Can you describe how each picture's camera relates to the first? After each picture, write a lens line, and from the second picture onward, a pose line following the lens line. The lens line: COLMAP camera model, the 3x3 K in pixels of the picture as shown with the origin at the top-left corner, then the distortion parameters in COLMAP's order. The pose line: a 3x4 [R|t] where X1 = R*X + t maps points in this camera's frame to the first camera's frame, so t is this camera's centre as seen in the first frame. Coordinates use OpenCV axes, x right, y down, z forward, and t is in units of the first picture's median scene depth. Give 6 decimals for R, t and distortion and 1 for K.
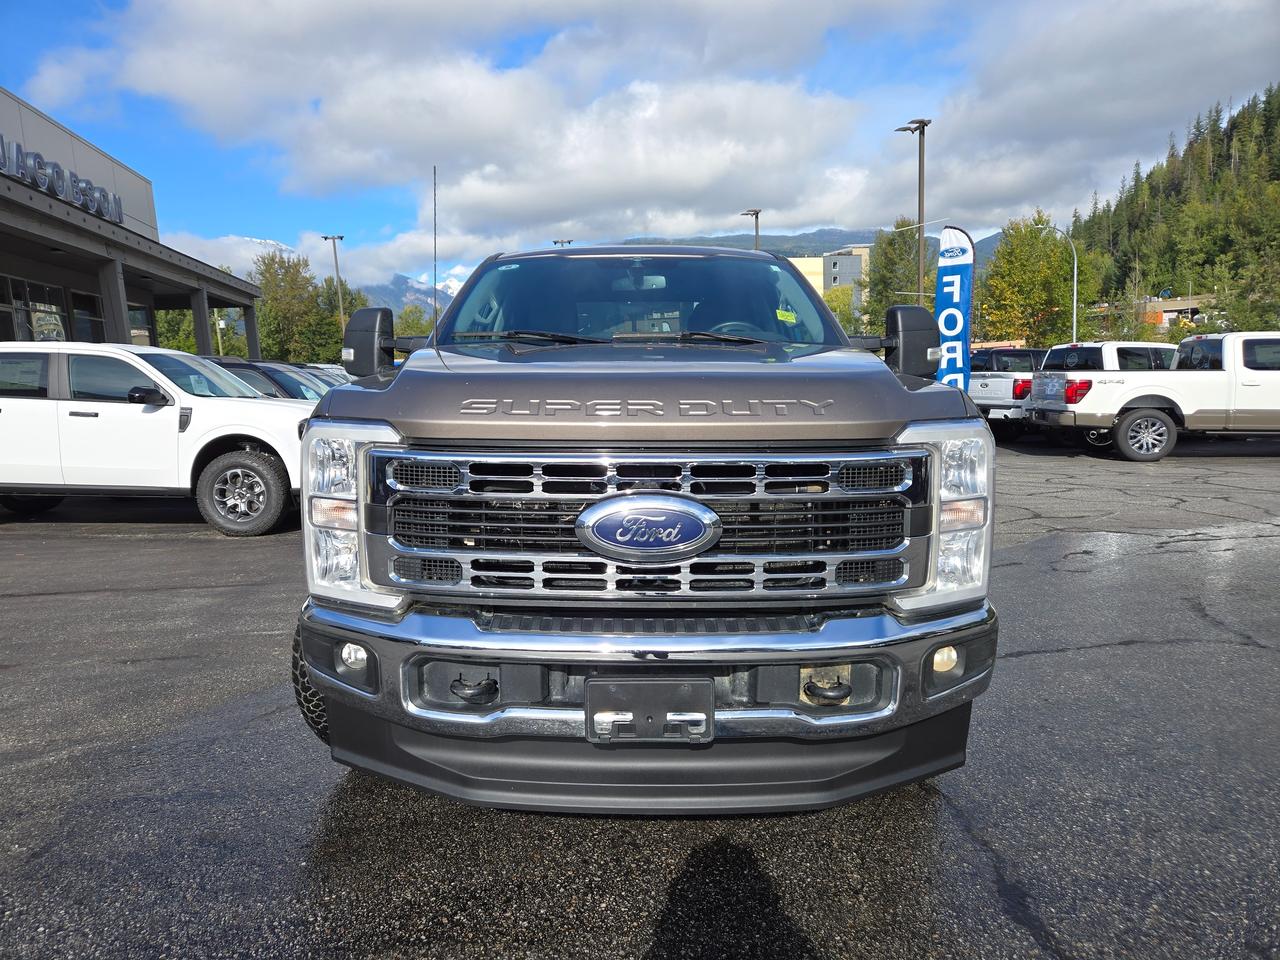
lens RADIAL K [[850.1, 0, 621.2], [0, 850.1, 488.9], [0, 0, 1]] dist [0.084895, -0.070992]
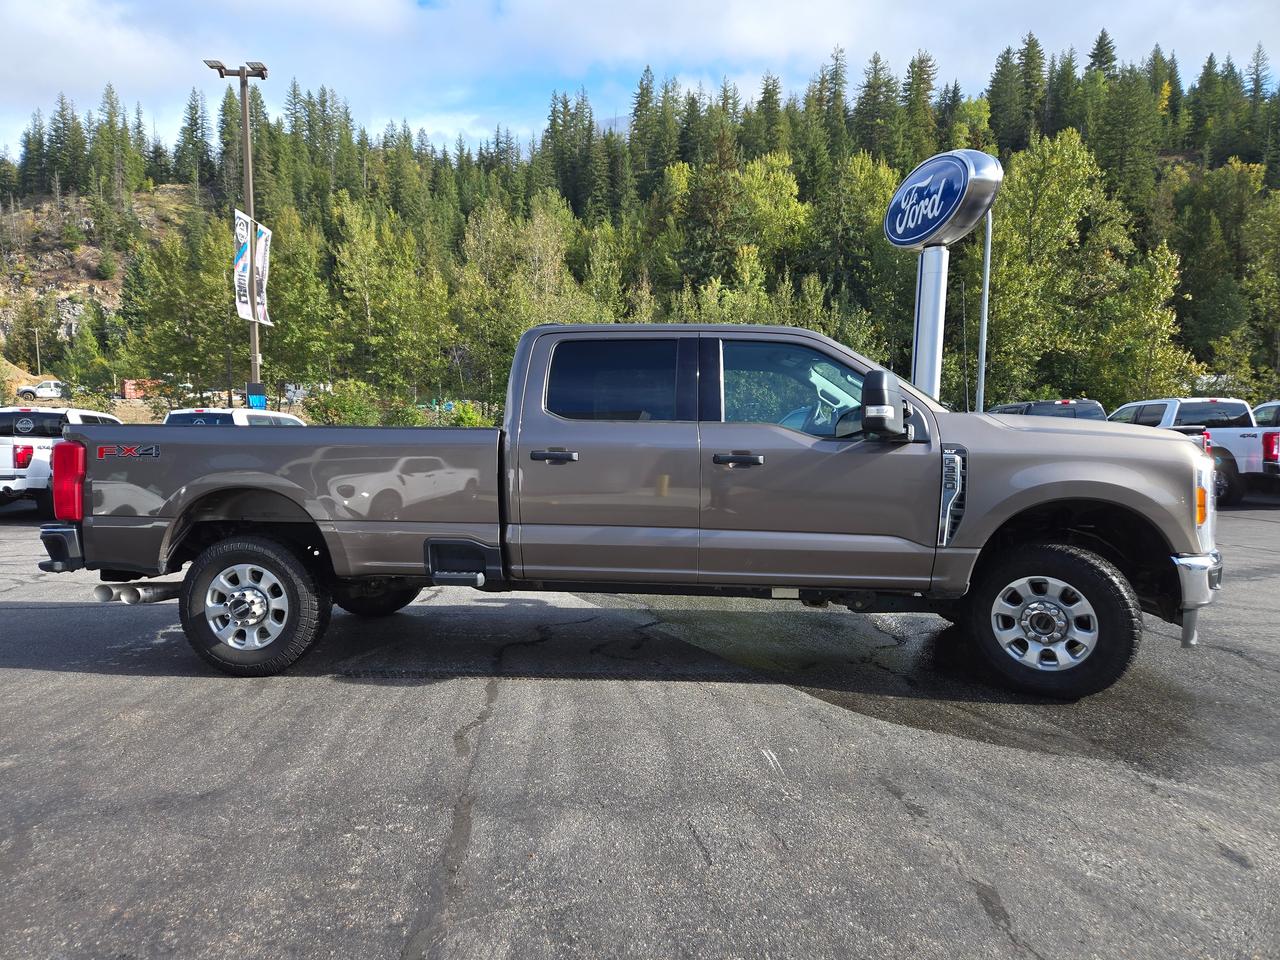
lens RADIAL K [[850.1, 0, 621.2], [0, 850.1, 488.9], [0, 0, 1]] dist [0.084895, -0.070992]
pose [[0.096818, -0.042623, 0.994389, -0.138014], [0.125334, 0.991652, 0.030303, -0.012432], [-0.987379, 0.121697, 0.101351, 0.115602]]
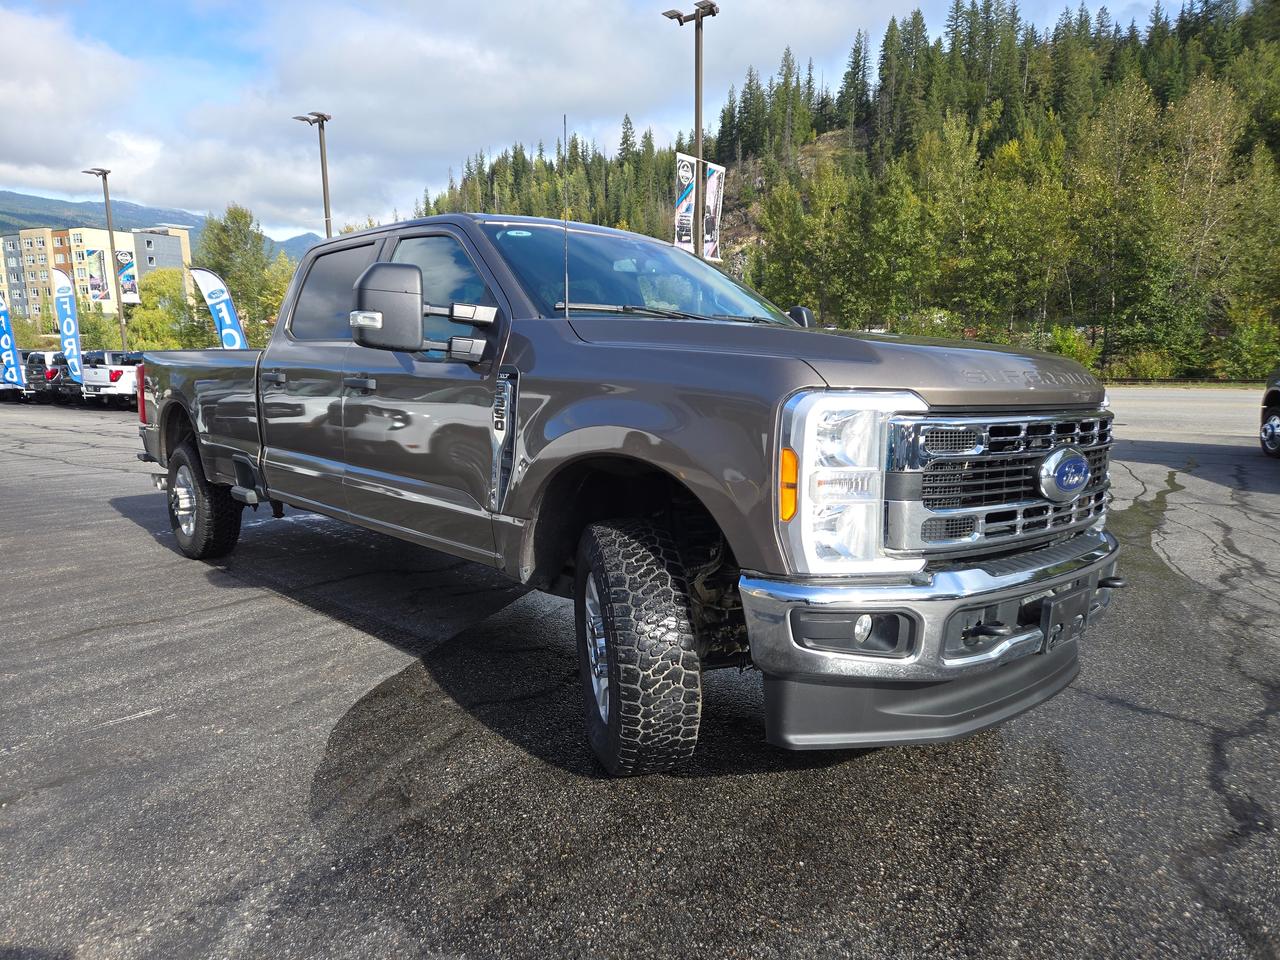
lens RADIAL K [[850.1, 0, 621.2], [0, 850.1, 488.9], [0, 0, 1]] dist [0.084895, -0.070992]
pose [[0.732636, -0.074430, 0.676539, -0.073050], [0.071615, 0.996915, 0.032124, -0.001138], [-0.676843, 0.024915, 0.735706, 0.028172]]
